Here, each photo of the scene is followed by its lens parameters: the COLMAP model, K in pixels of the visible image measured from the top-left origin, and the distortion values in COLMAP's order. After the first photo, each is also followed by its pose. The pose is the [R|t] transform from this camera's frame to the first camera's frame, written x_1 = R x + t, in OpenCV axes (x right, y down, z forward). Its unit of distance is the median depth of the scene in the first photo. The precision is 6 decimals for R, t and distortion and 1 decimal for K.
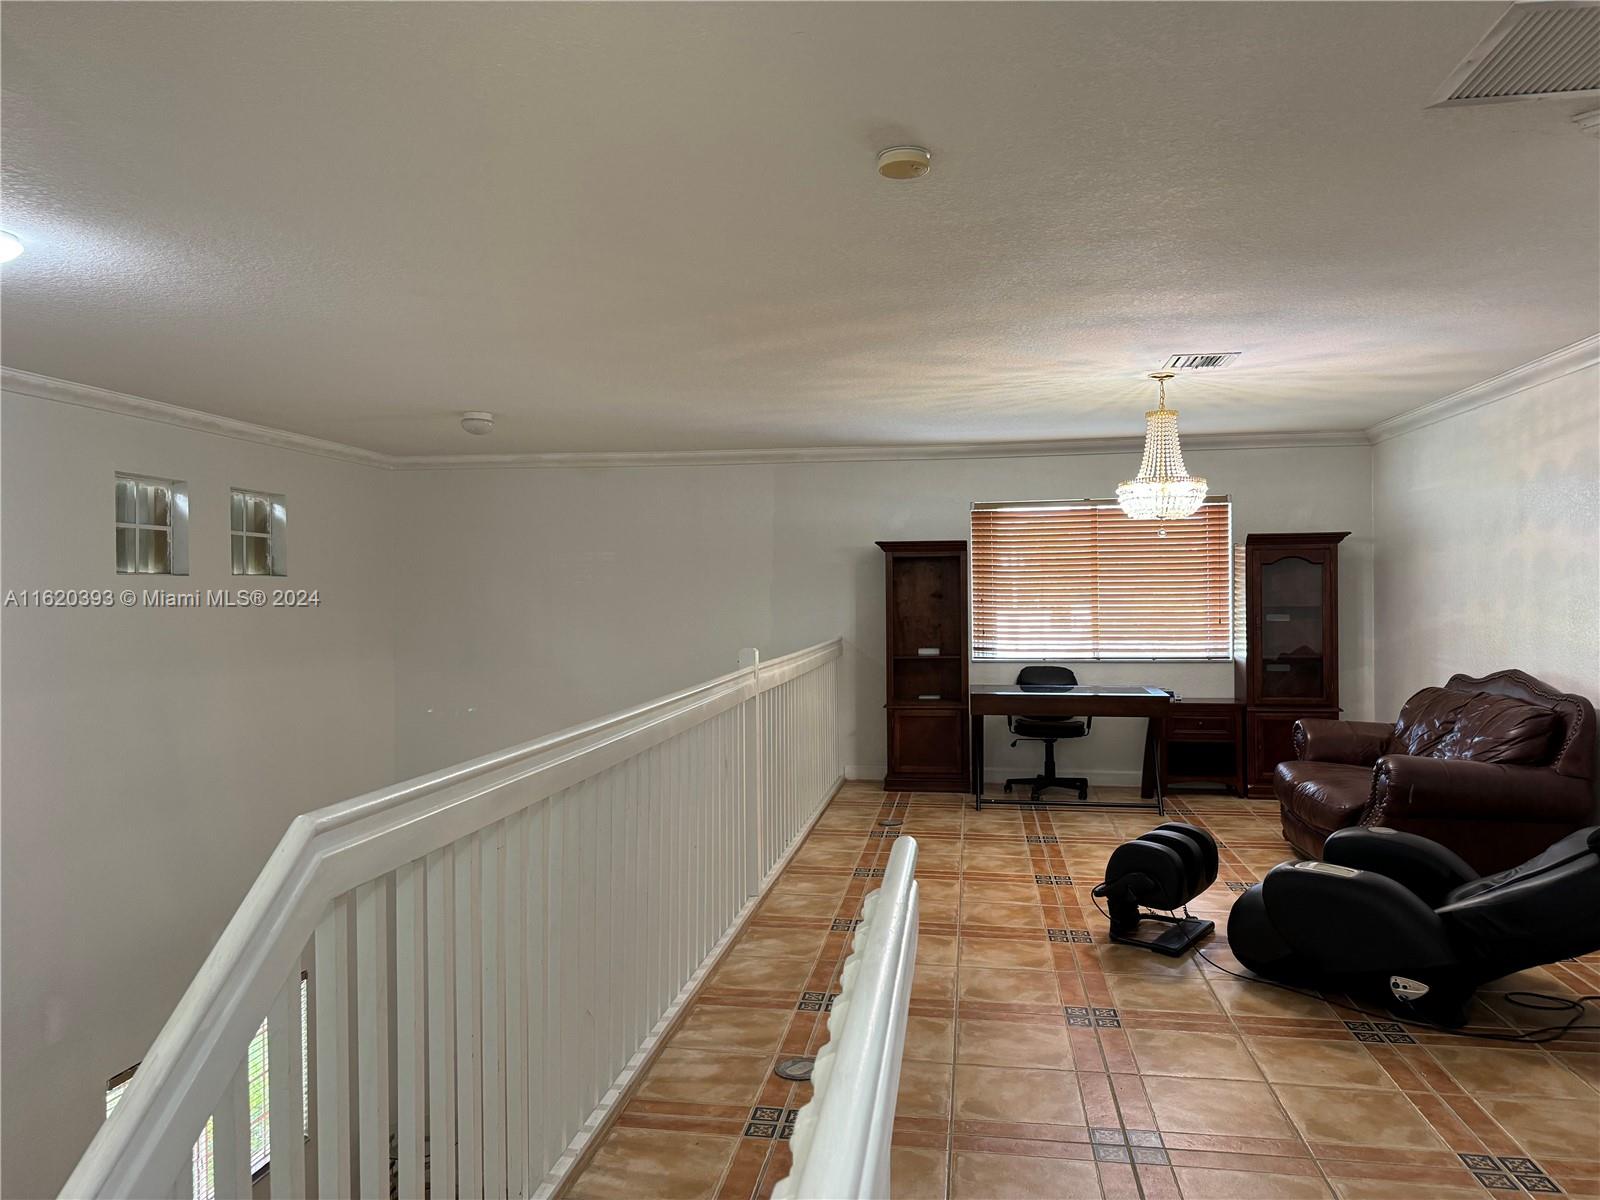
lens RADIAL K [[1121.2, 0, 792.2], [0, 1121.2, 592.6], [0, 0, 1]] dist [0.052436, -0.050977]
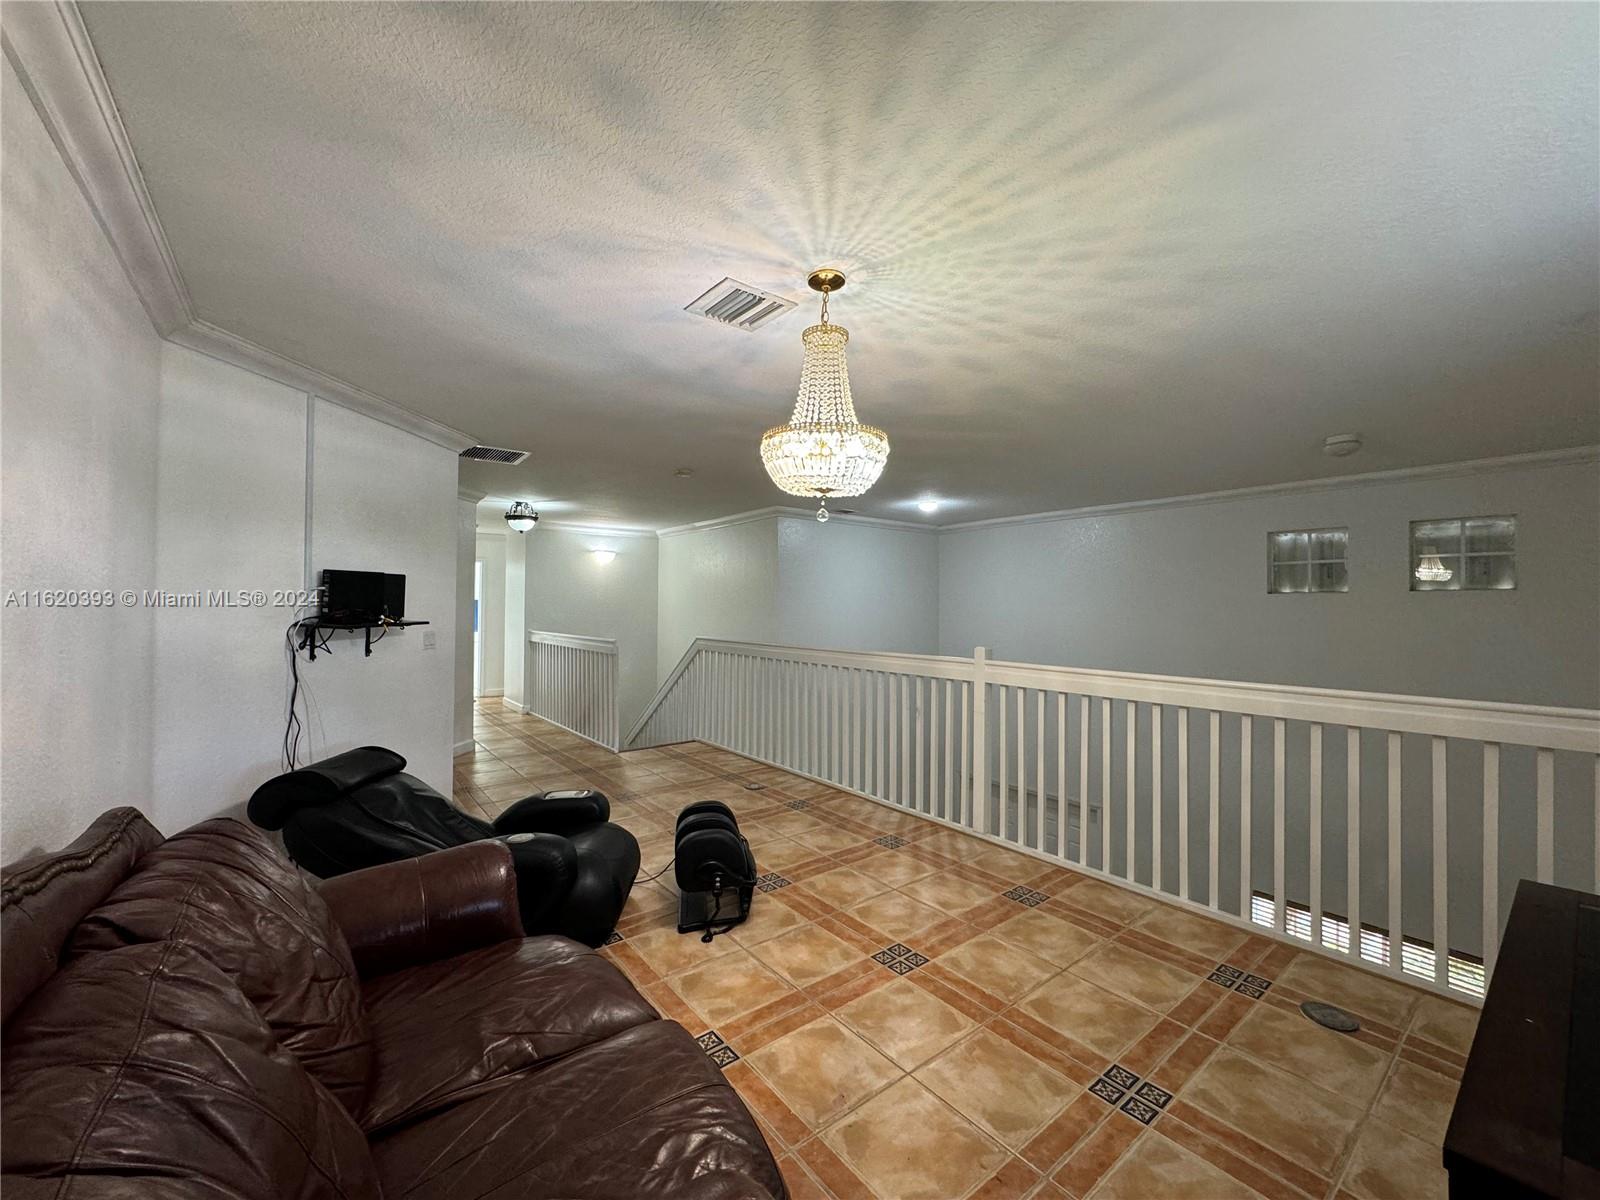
lens RADIAL K [[636.9, 0, 795.3], [0, 636.9, 601.1], [0, 0, 1]] dist [-0.001107, 0.000255]
pose [[-0.681632, -0.002534, -0.731691, 0.366855], [-0.002679, 0.999996, -0.000968, -0.001218], [0.731690, 0.001301, -0.681636, 0.745712]]
